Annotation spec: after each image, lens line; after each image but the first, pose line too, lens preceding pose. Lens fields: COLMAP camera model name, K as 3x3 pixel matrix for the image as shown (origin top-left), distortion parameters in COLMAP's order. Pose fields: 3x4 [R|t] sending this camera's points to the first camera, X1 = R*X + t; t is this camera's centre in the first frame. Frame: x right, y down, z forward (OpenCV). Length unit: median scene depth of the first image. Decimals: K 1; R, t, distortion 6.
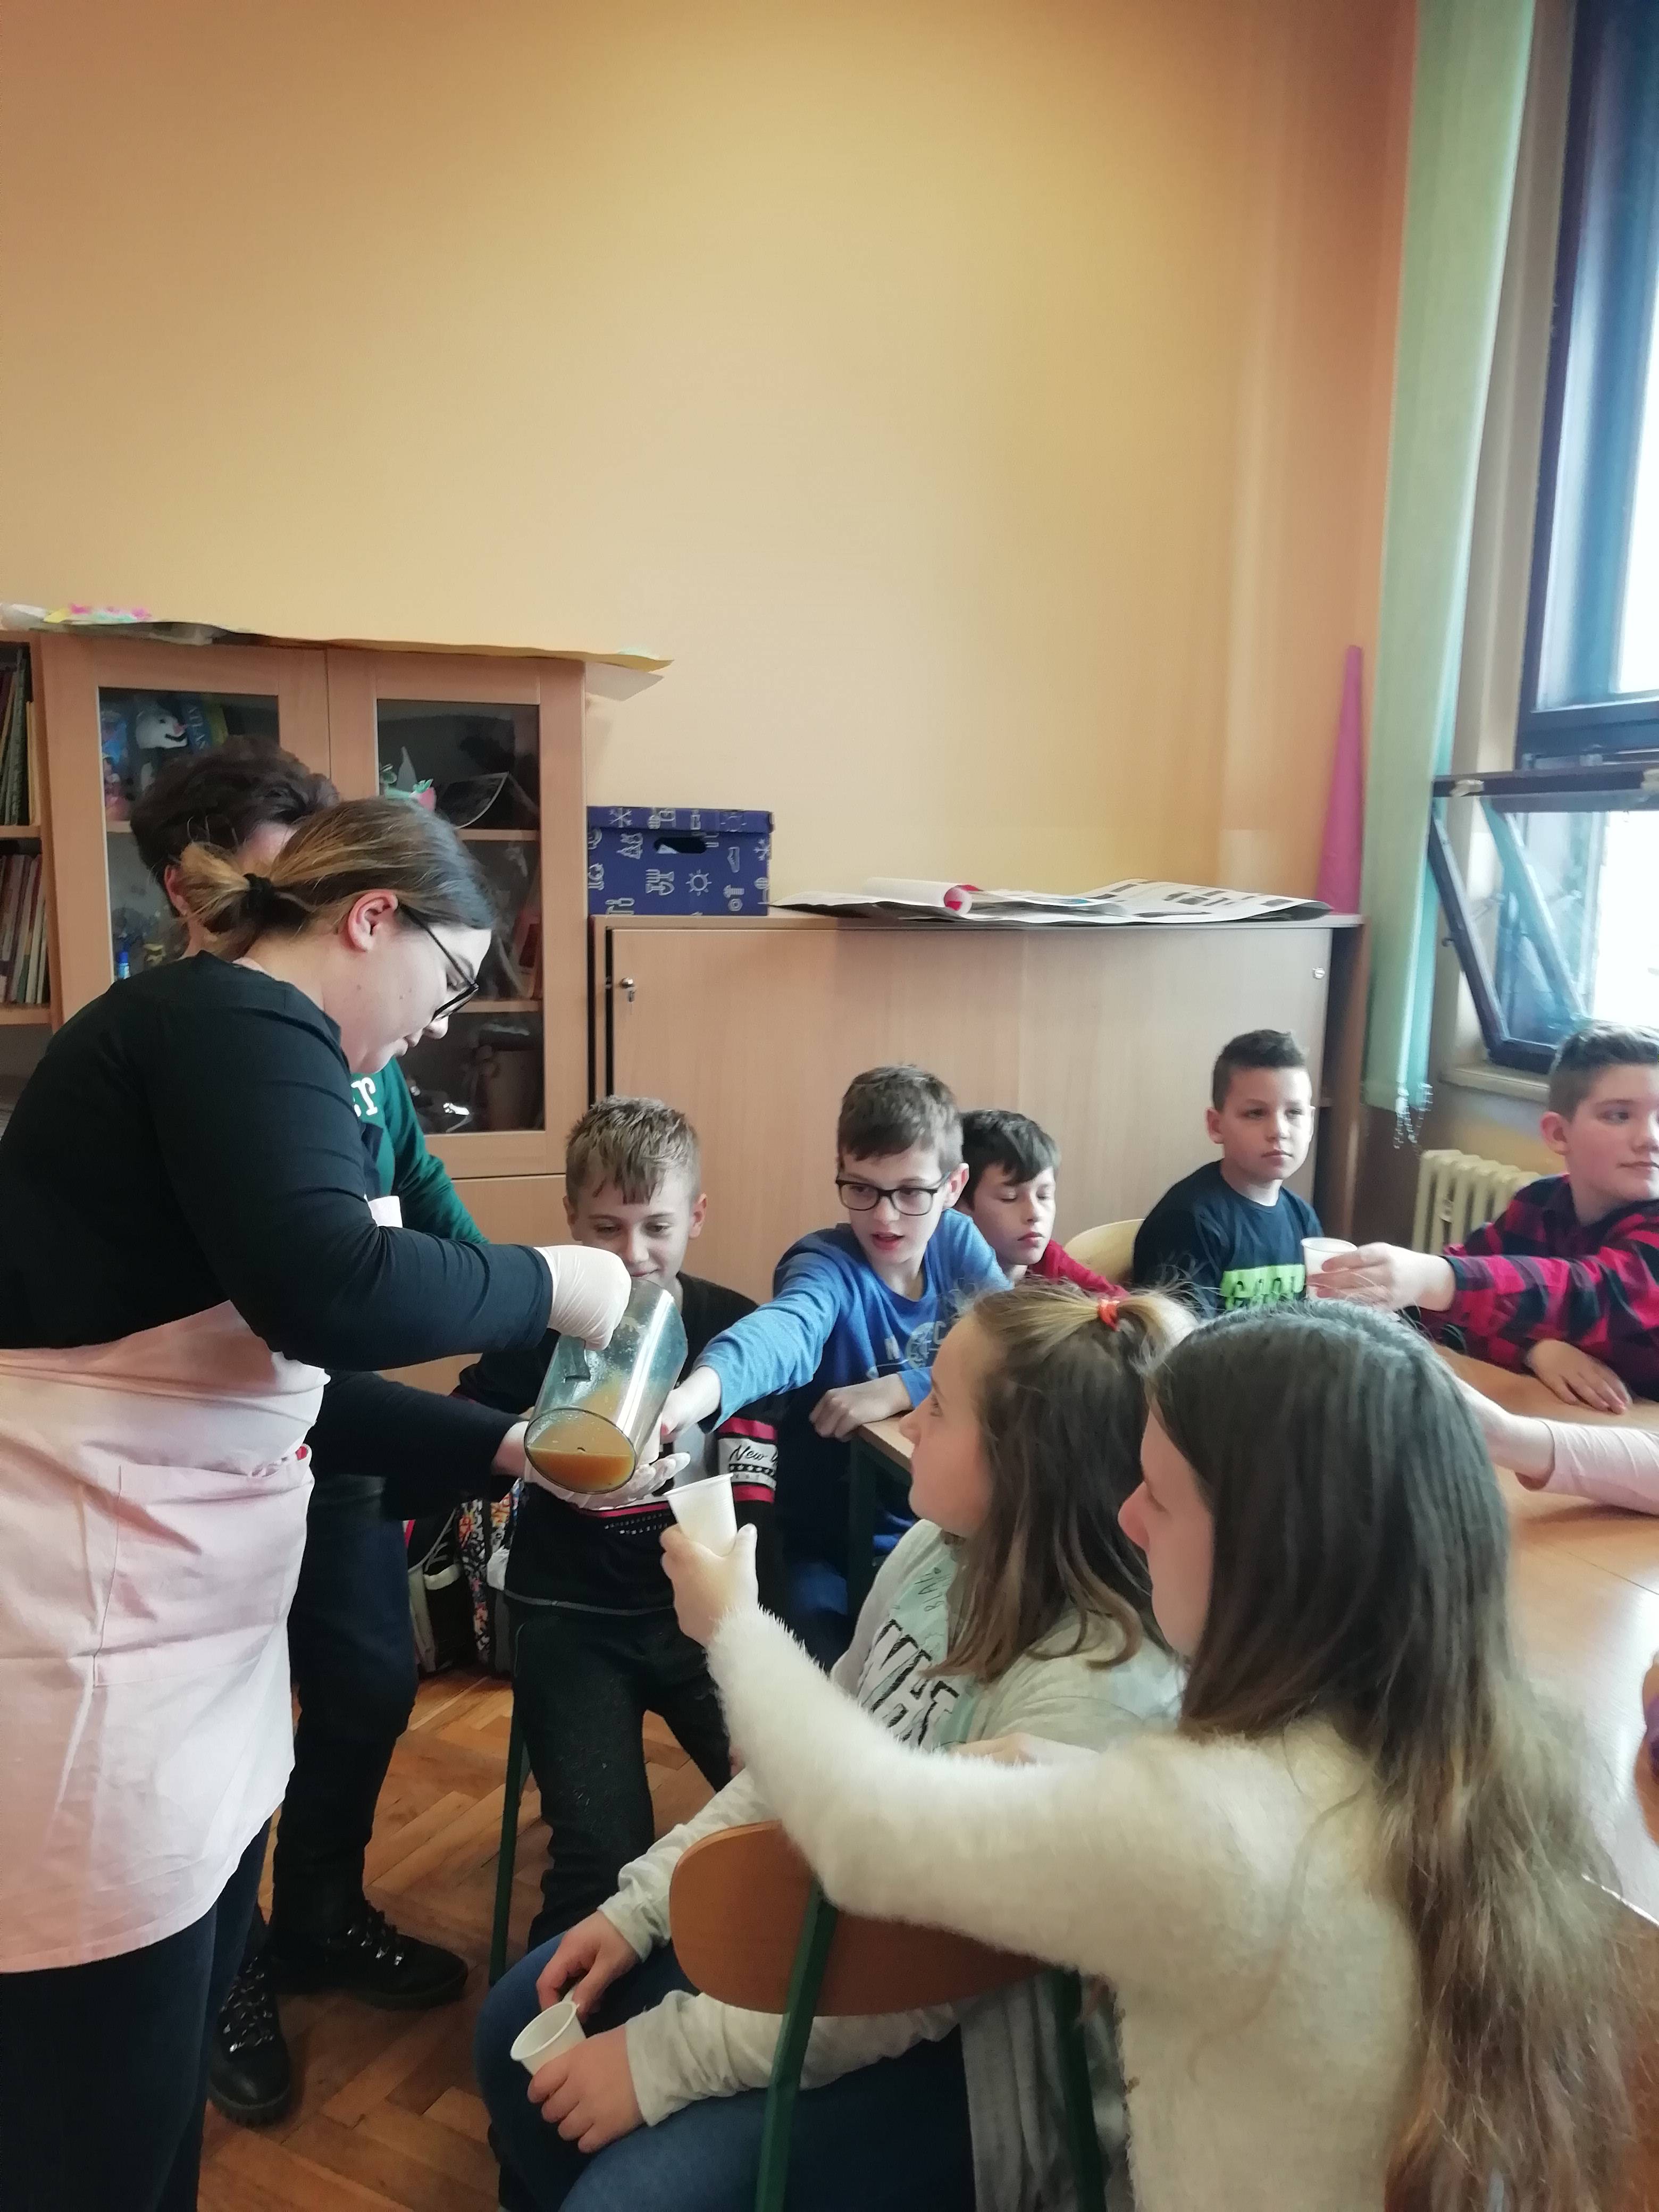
lens RADIAL K [[1692.8, 0, 819.1], [0, 1692.8, 1102.2], [0, 0, 1]] dist [0.053771, 0.000385]
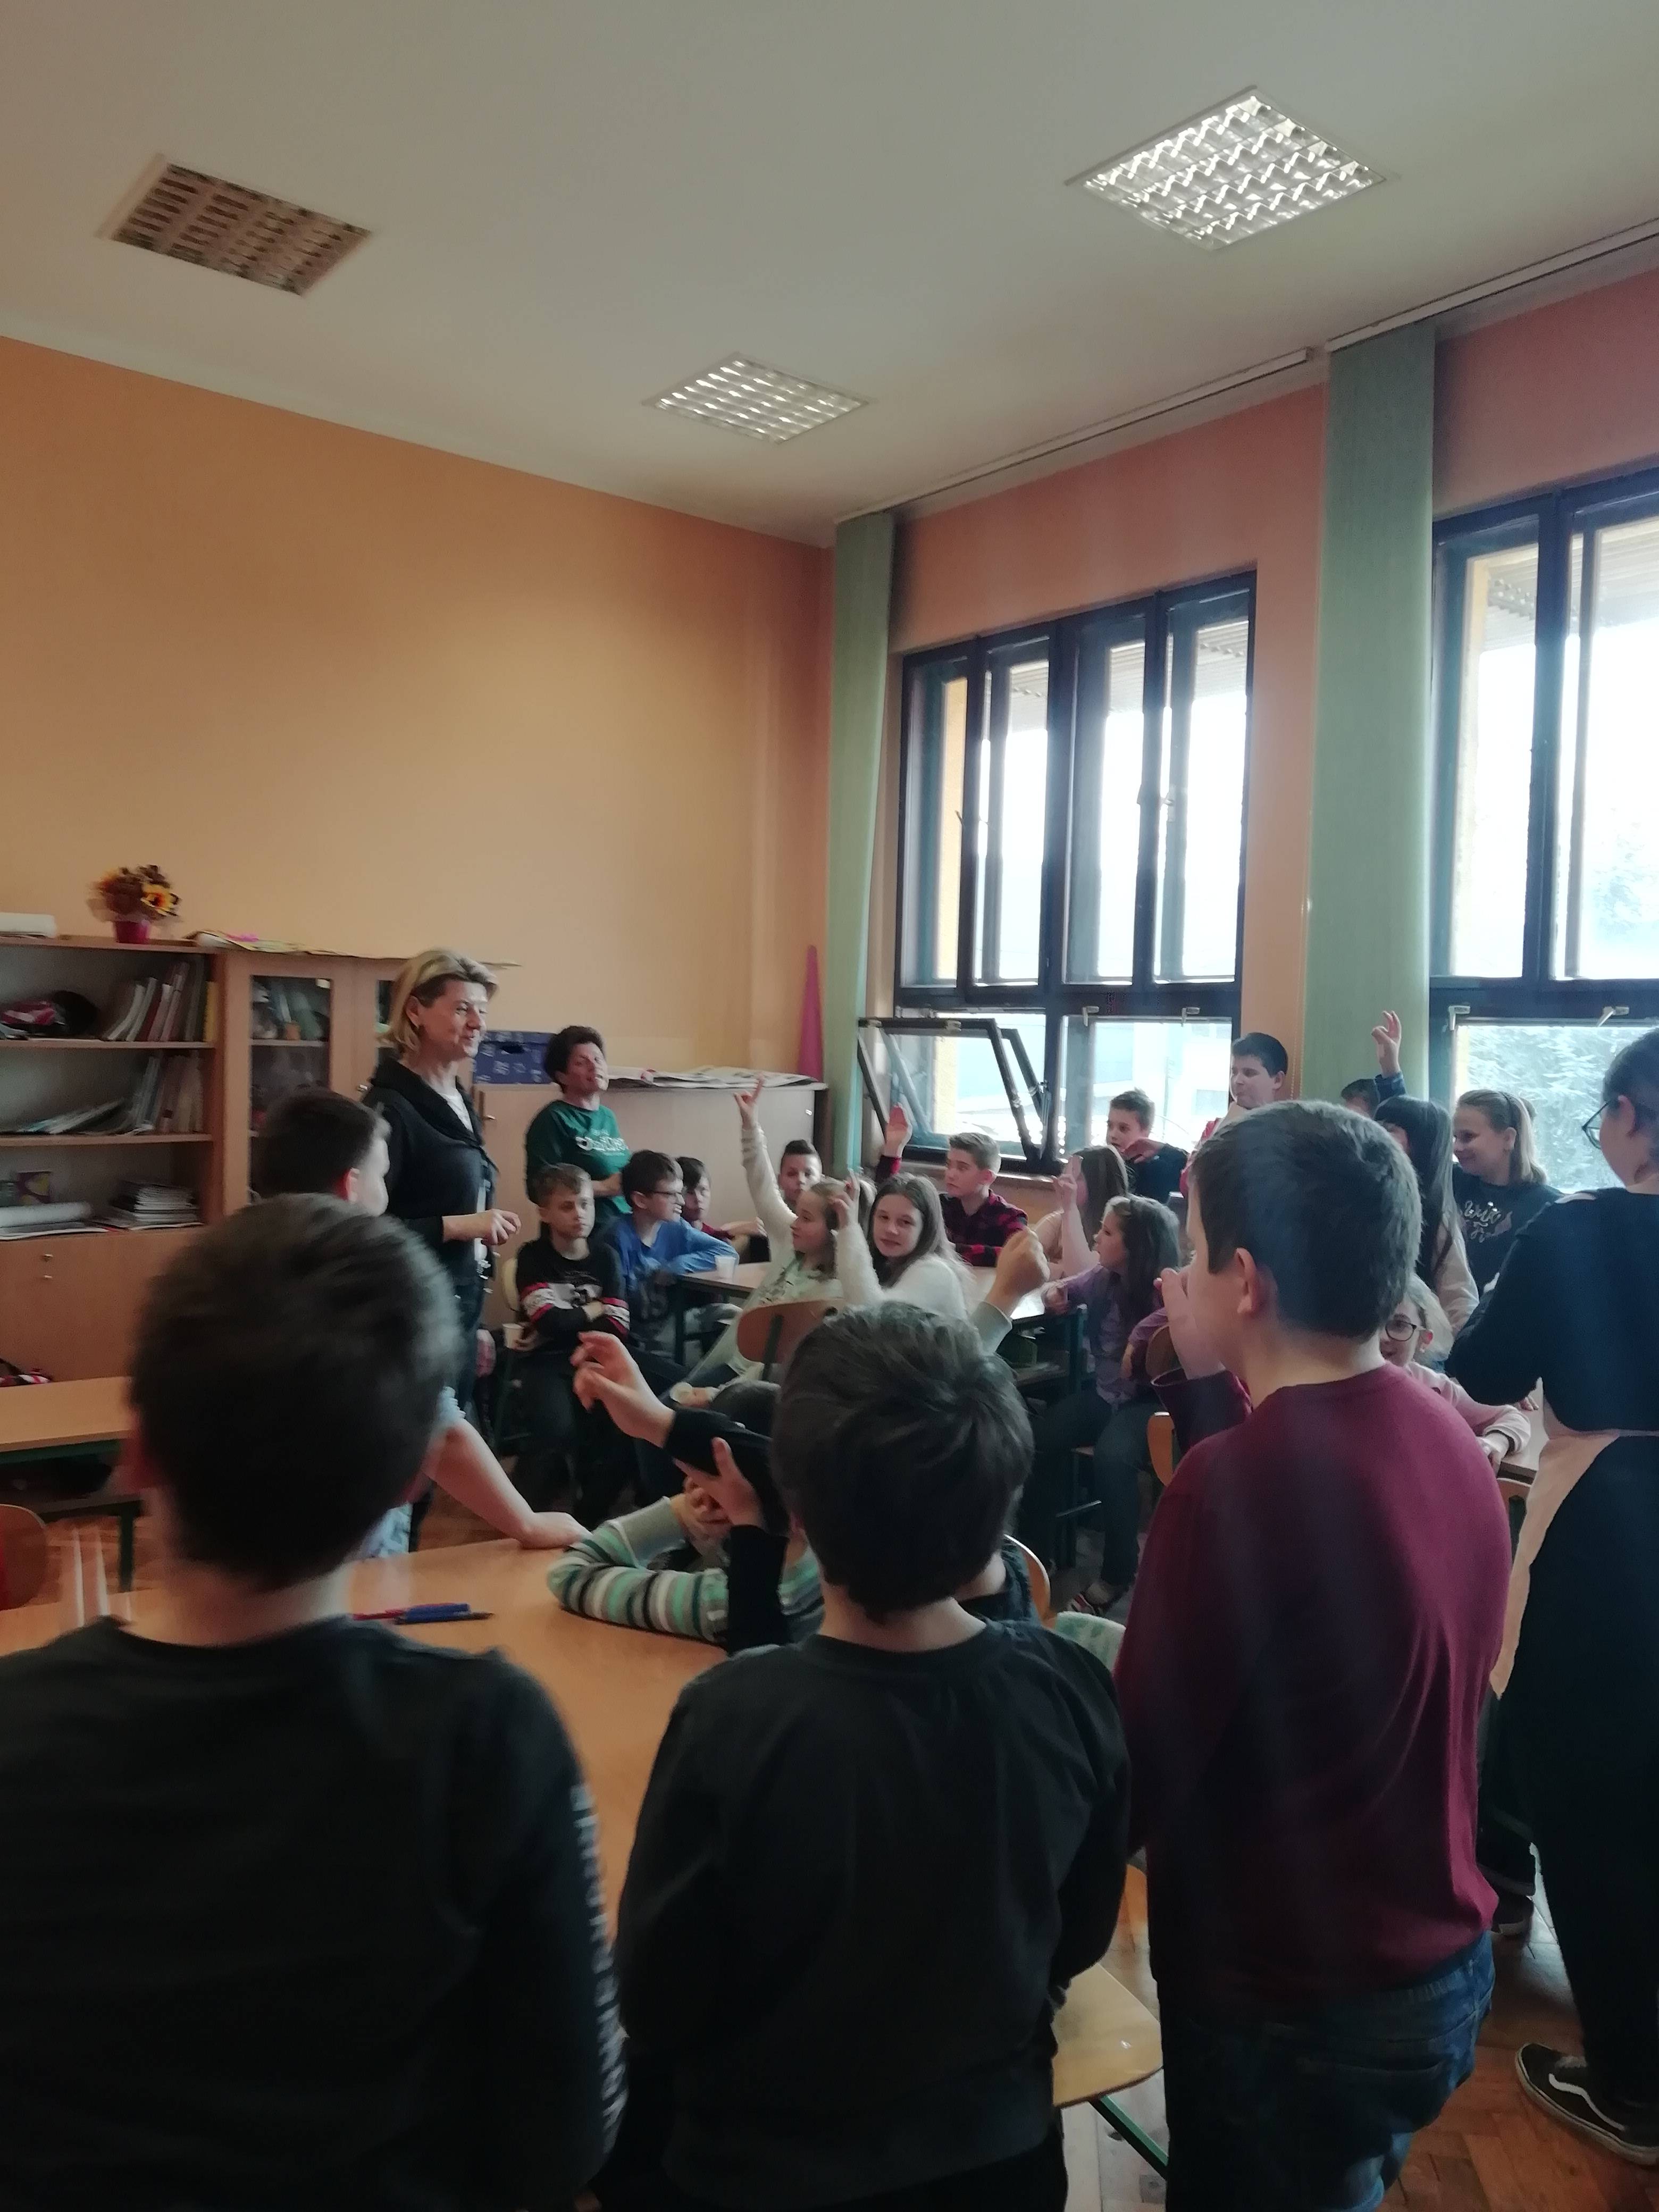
lens RADIAL K [[1692.8, 0, 819.1], [0, 1692.8, 1102.2], [0, 0, 1]] dist [0.053771, 0.000385]
pose [[0.943441, -0.005384, 0.331496, -0.363988], [0.036640, 0.995436, -0.088113, 0.090601], [-0.329509, 0.095275, 0.939333, -0.900151]]
